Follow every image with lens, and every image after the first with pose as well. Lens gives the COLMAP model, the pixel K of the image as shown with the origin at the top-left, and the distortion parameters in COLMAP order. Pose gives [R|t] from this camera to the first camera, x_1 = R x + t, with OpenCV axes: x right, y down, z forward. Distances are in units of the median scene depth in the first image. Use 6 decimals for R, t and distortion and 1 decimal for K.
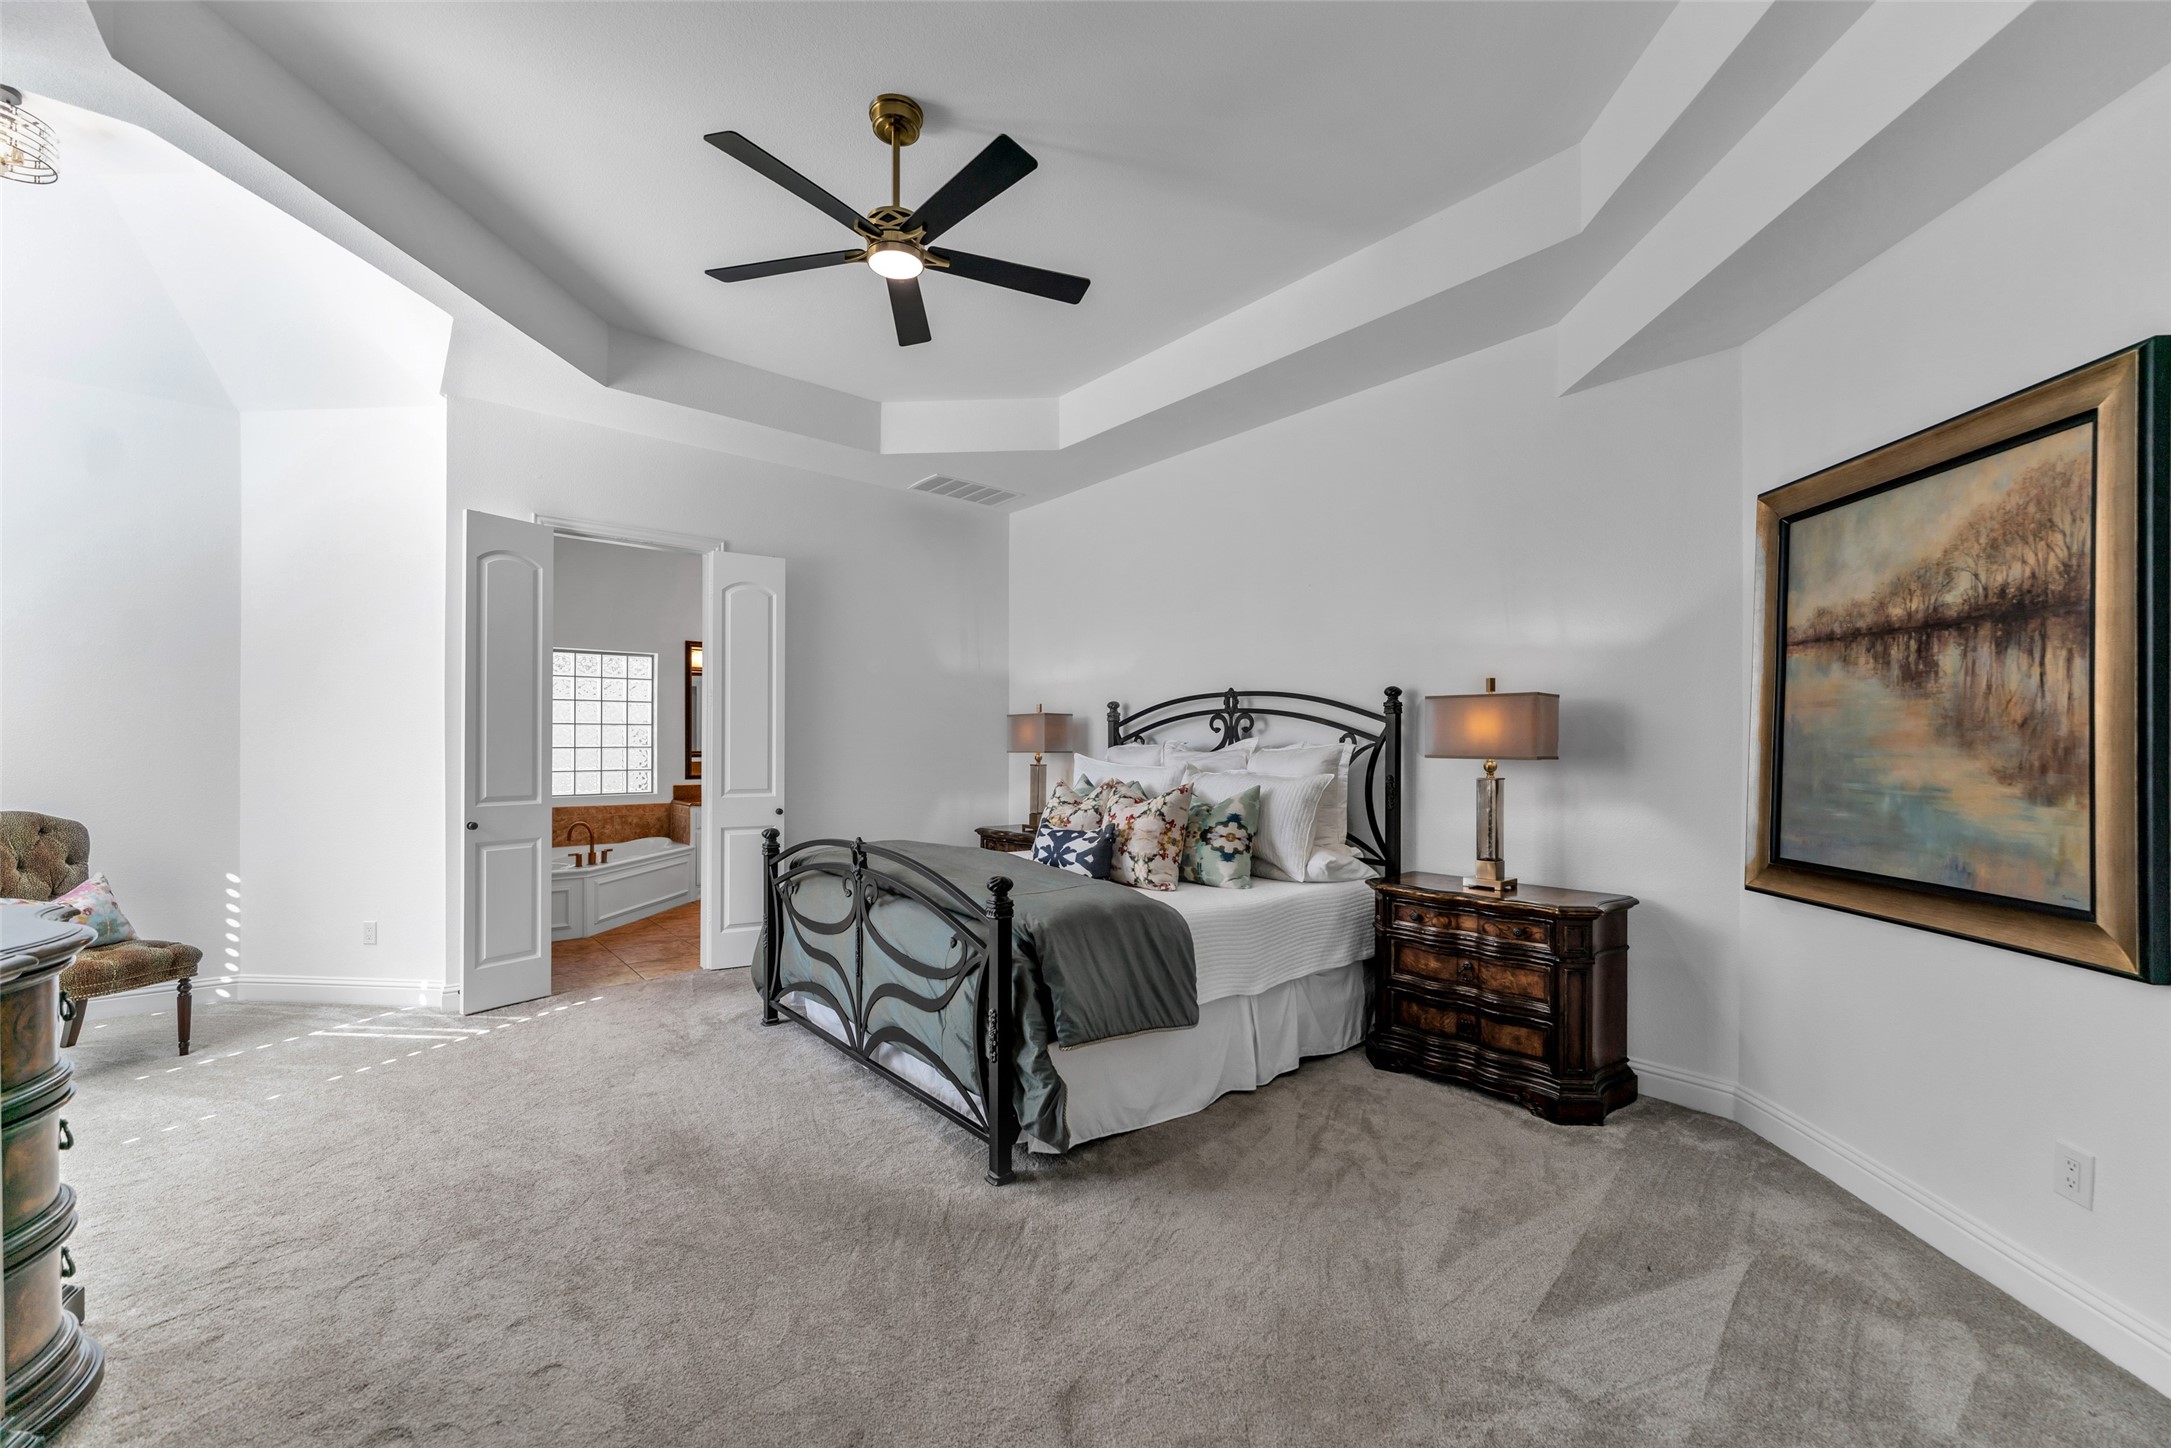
lens RADIAL K [[870.7, 0, 1074.7], [0, 870.7, 712.9], [0, 0, 1]] dist [0.001820, 0.000264]
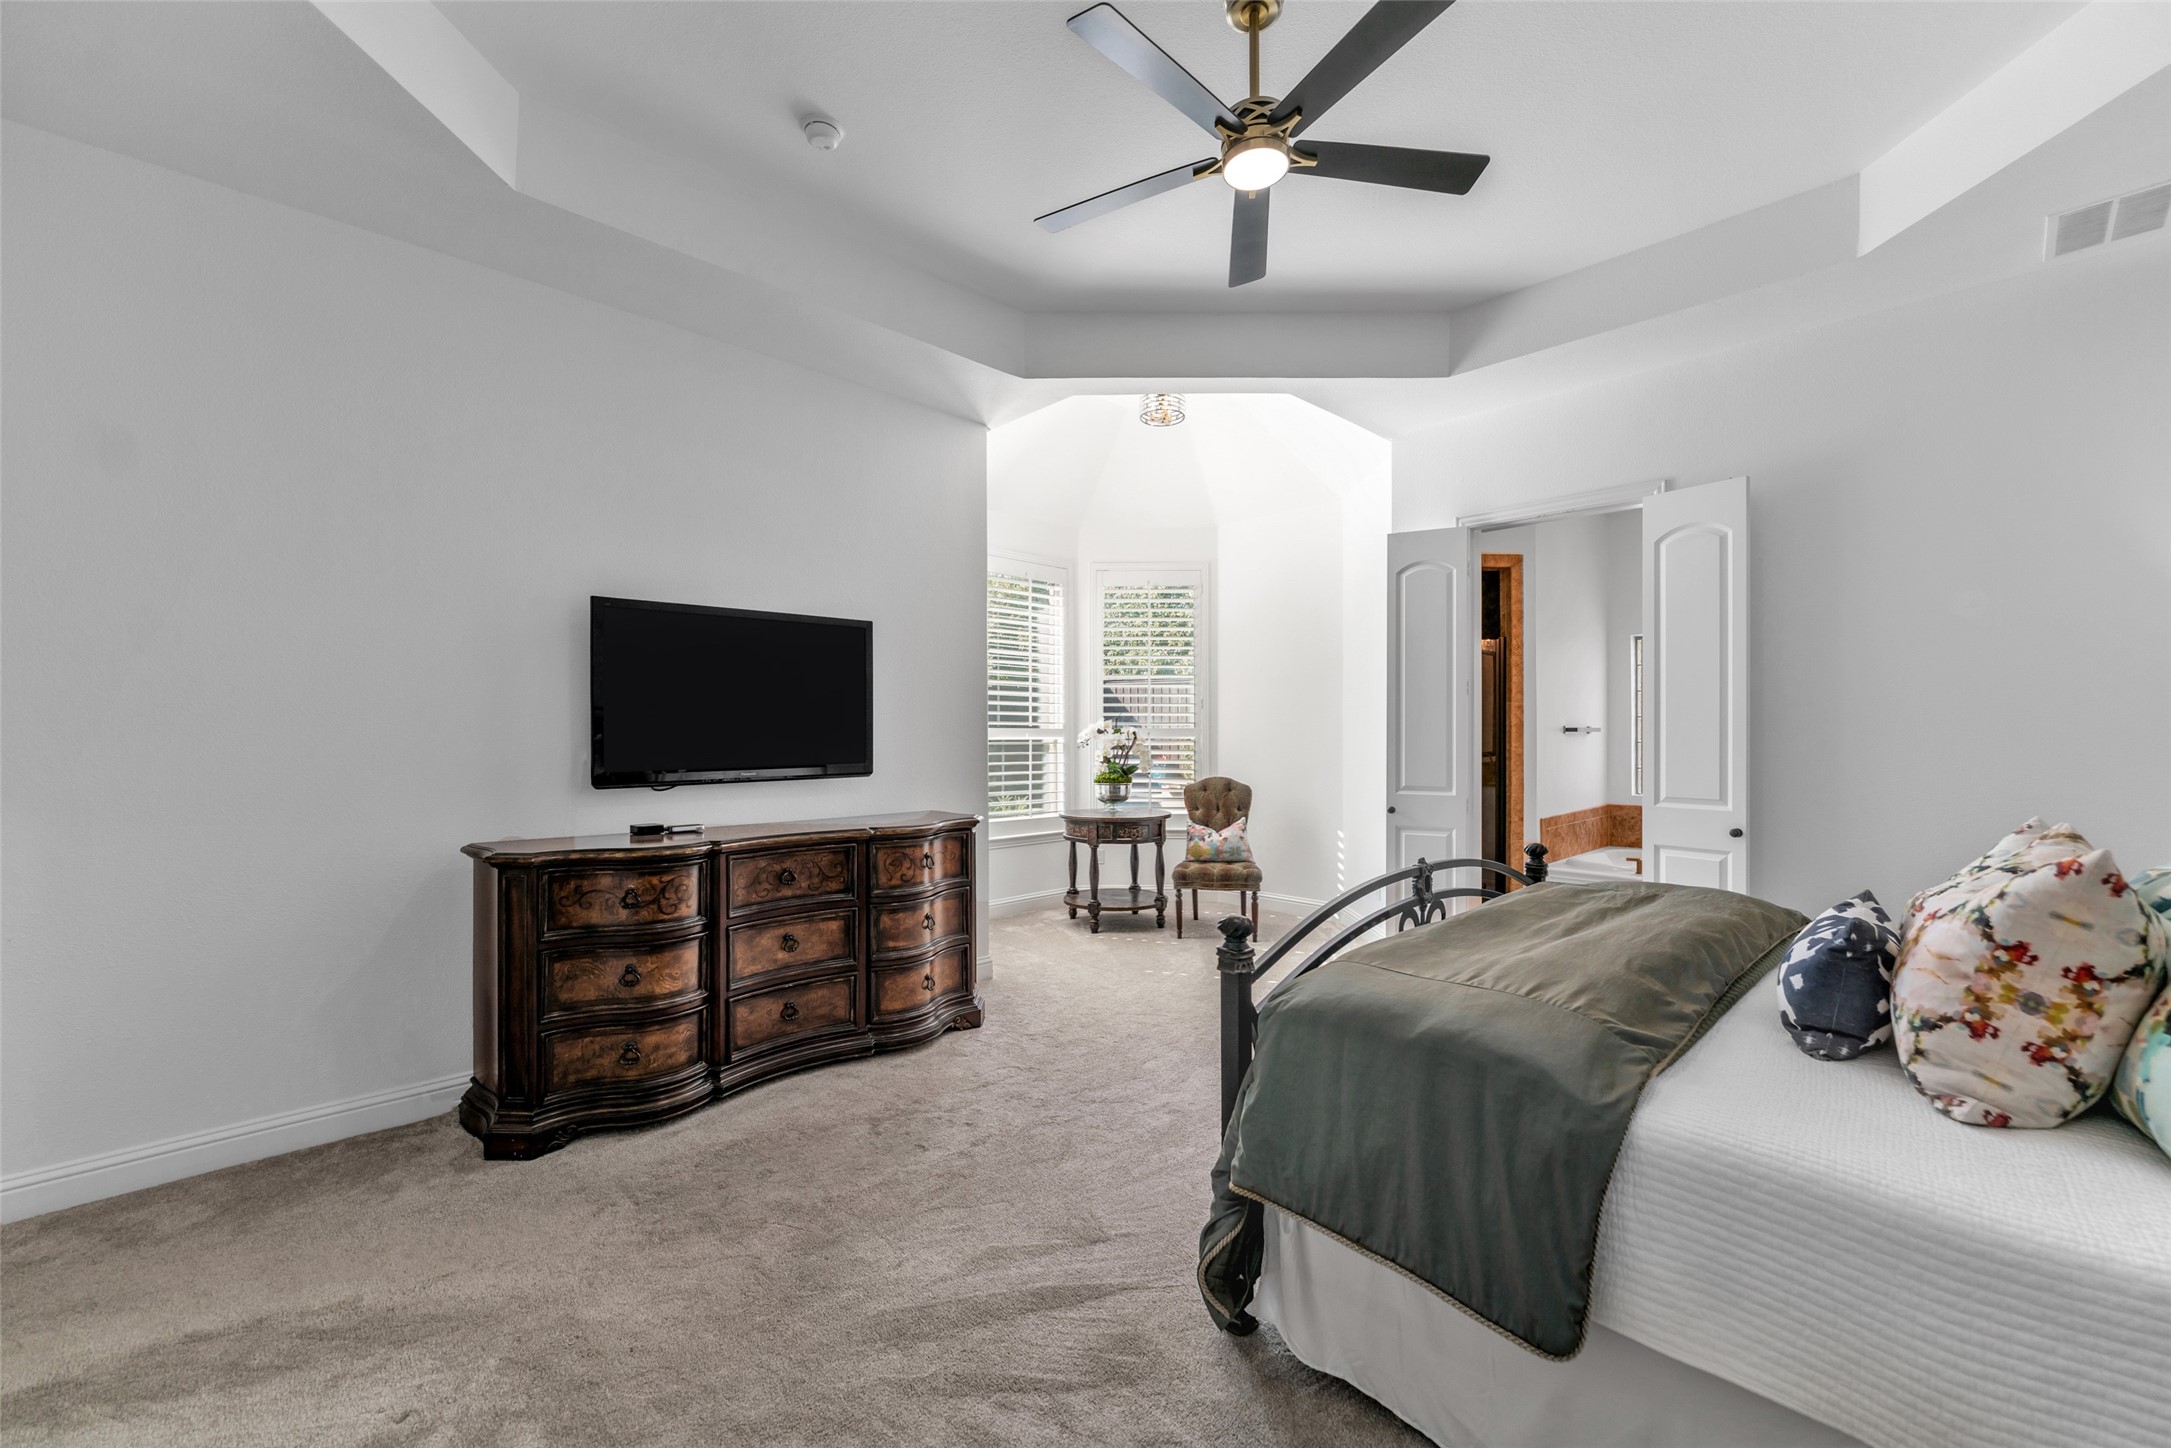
lens RADIAL K [[870.7, 0, 1074.7], [0, 870.7, 712.9], [0, 0, 1]] dist [0.001820, 0.000264]
pose [[0.052422, -0.028400, -0.998221, 0.446866], [0.032396, 0.999118, -0.026724, 0.020478], [0.998099, -0.030938, 0.053296, 0.553418]]
